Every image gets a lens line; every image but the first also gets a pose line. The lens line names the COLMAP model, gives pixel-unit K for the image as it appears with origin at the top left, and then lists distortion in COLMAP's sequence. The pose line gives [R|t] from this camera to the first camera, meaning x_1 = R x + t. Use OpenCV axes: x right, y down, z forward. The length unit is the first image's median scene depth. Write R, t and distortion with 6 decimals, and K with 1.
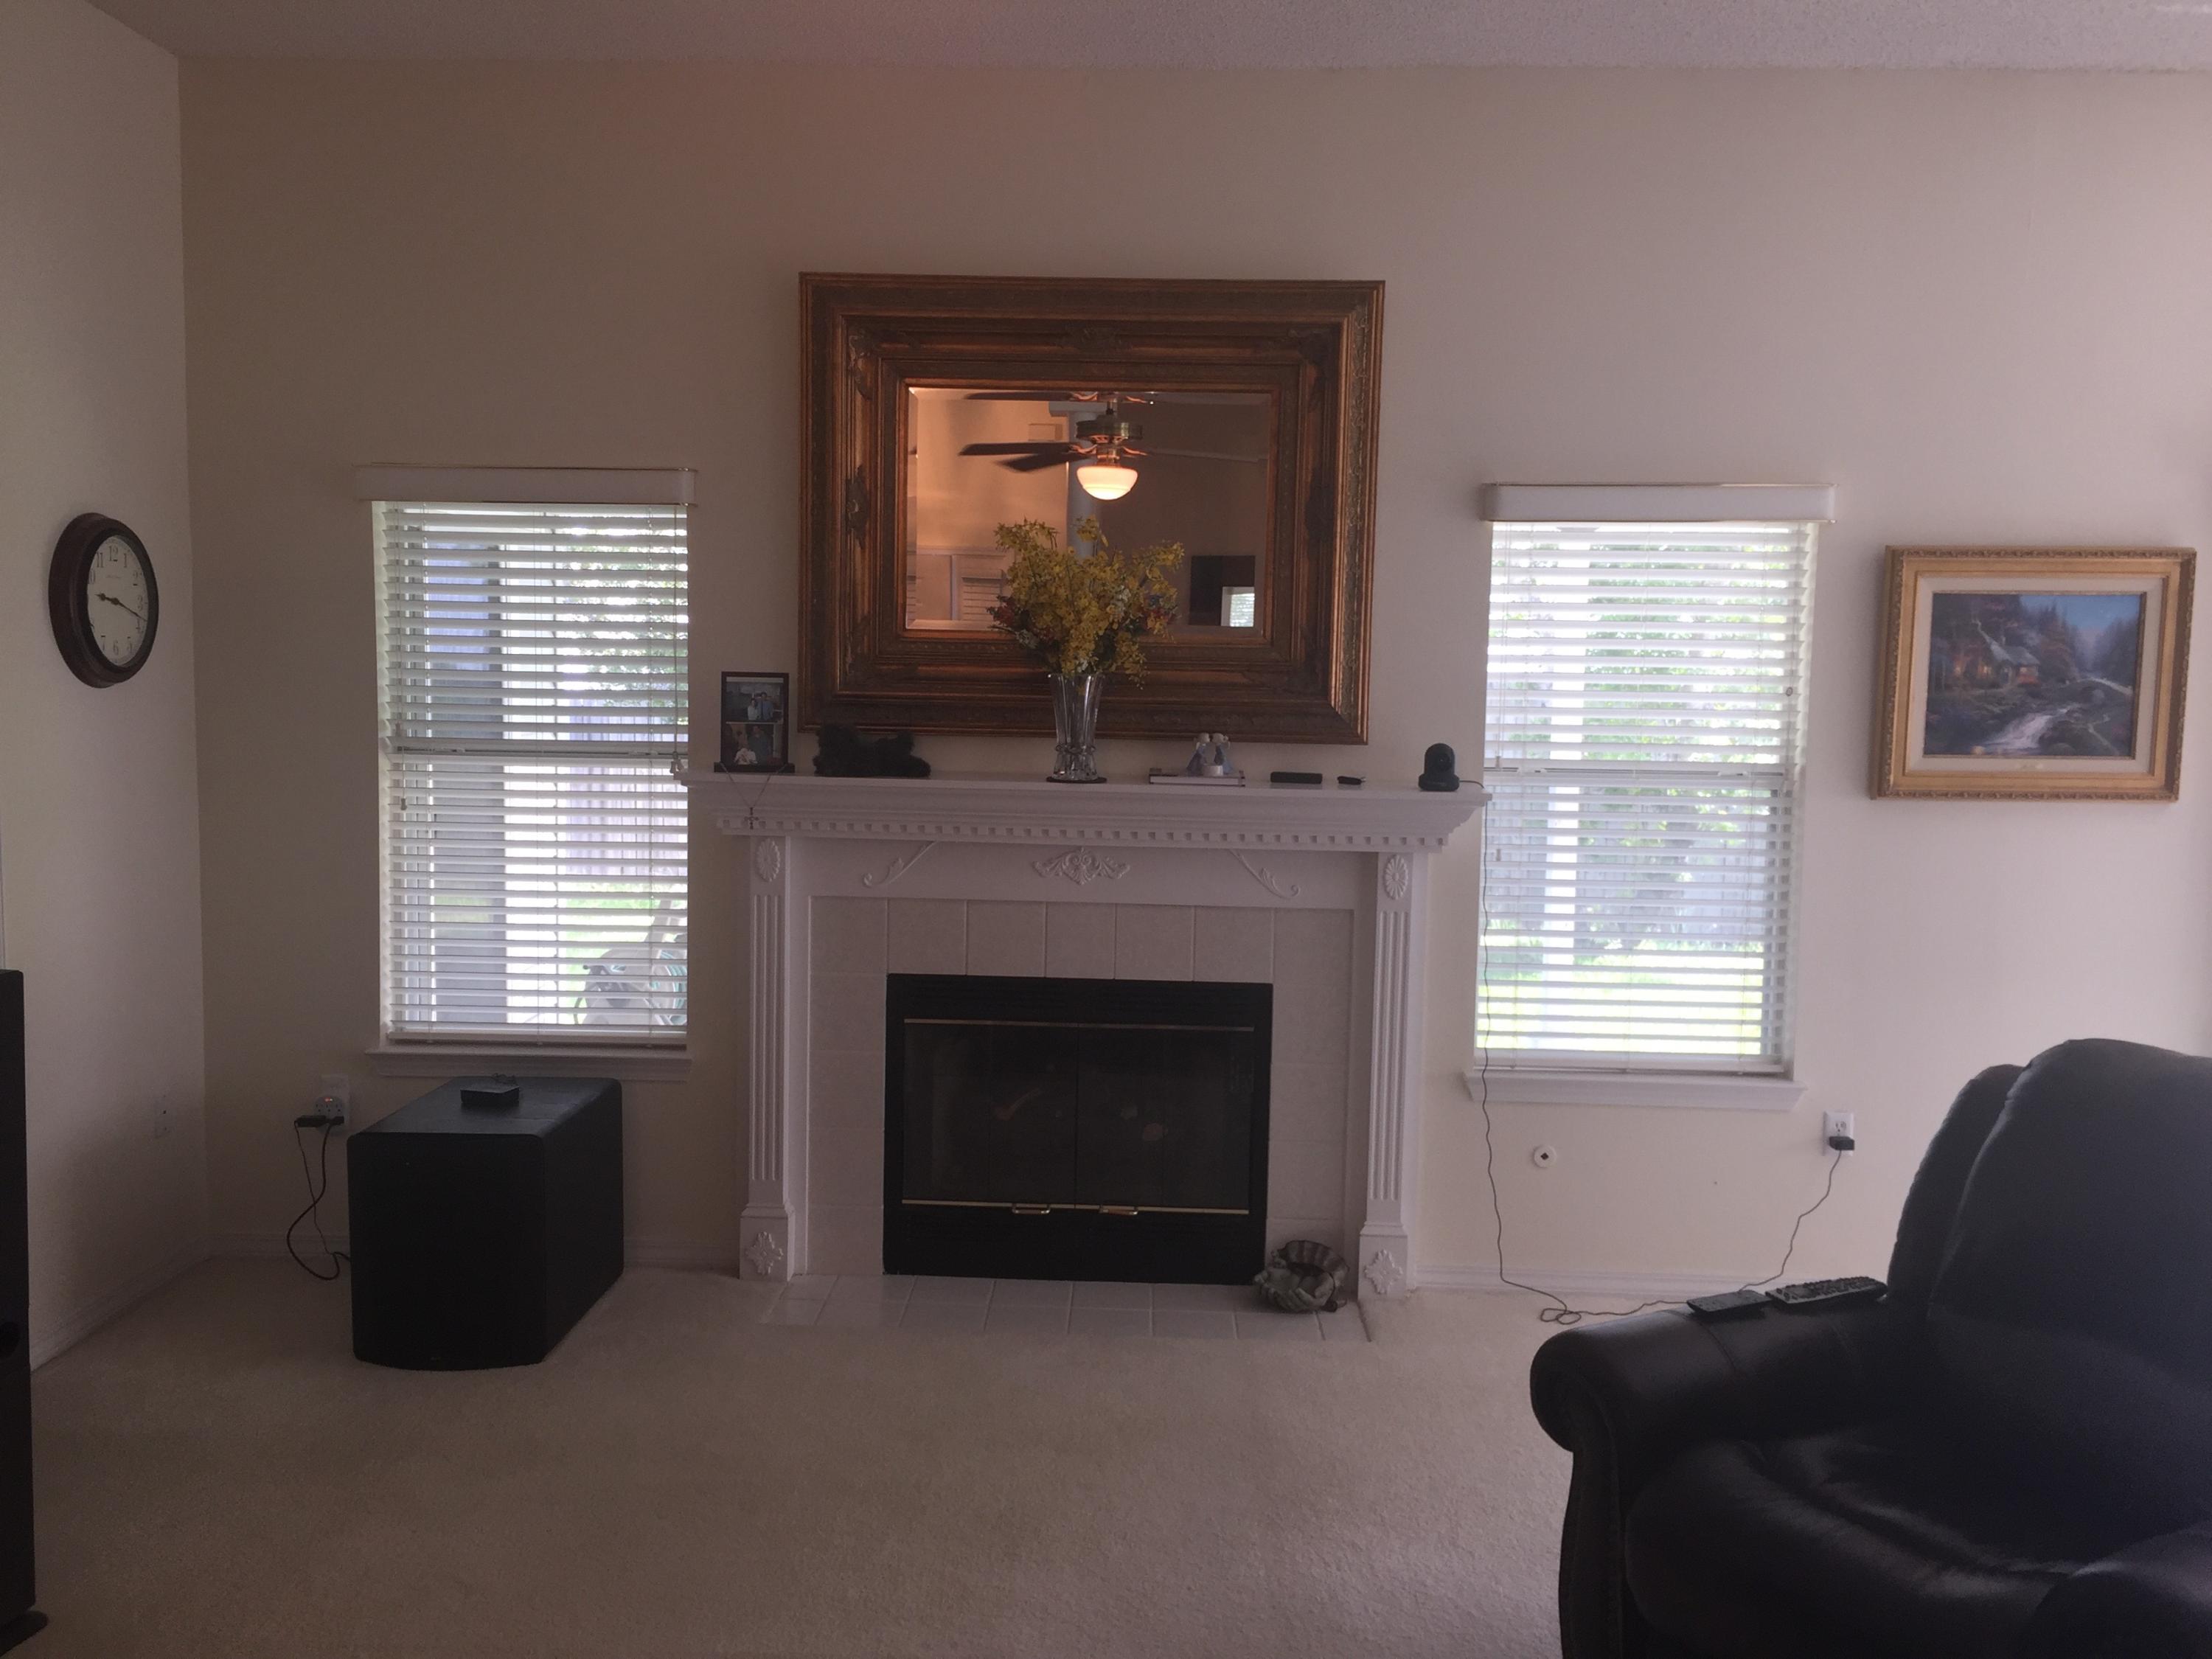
lens RADIAL K [[1911.7, 0, 1071.3], [0, 1911.7, 814.0], [0, 0, 1]] dist [0.087959, -0.124728]
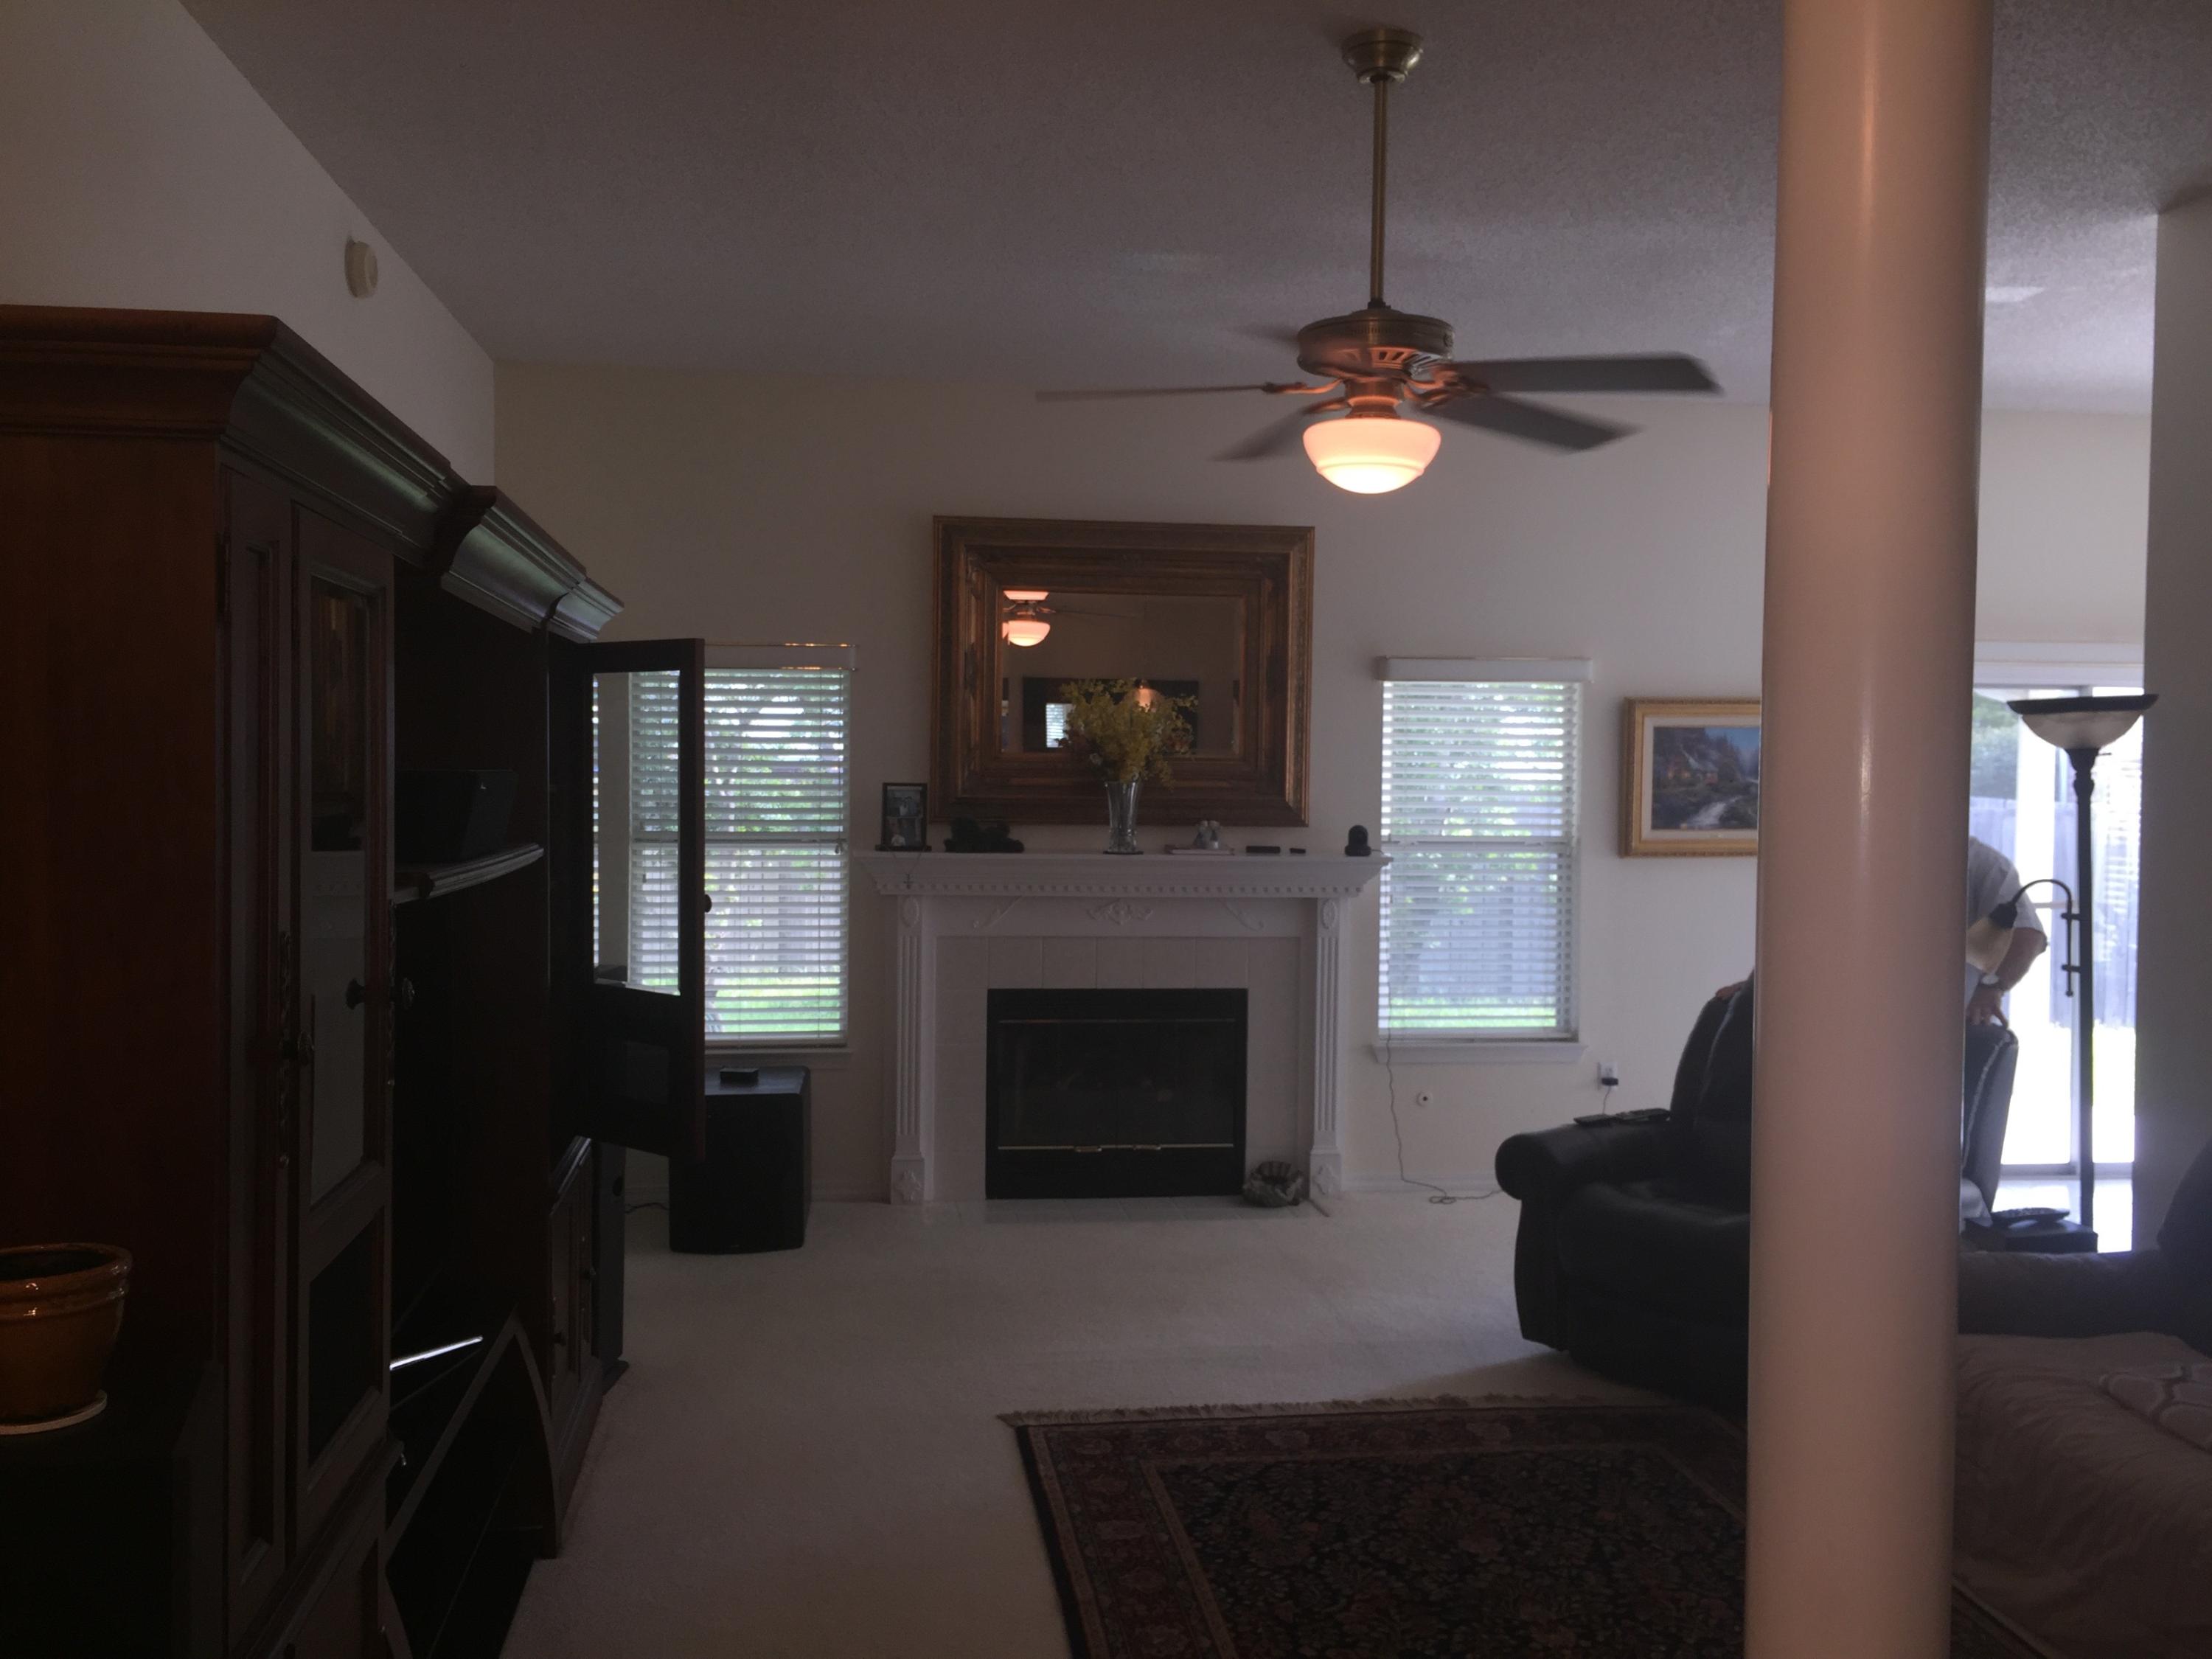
lens RADIAL K [[1911.7, 0, 1071.3], [0, 1911.7, 814.0], [0, 0, 1]] dist [0.087959, -0.124728]
pose [[0.986519, -0.011873, 0.163218, -0.277467], [0.020628, 0.998432, -0.052047, 0.028597], [-0.162344, 0.054712, 0.985216, -0.460964]]
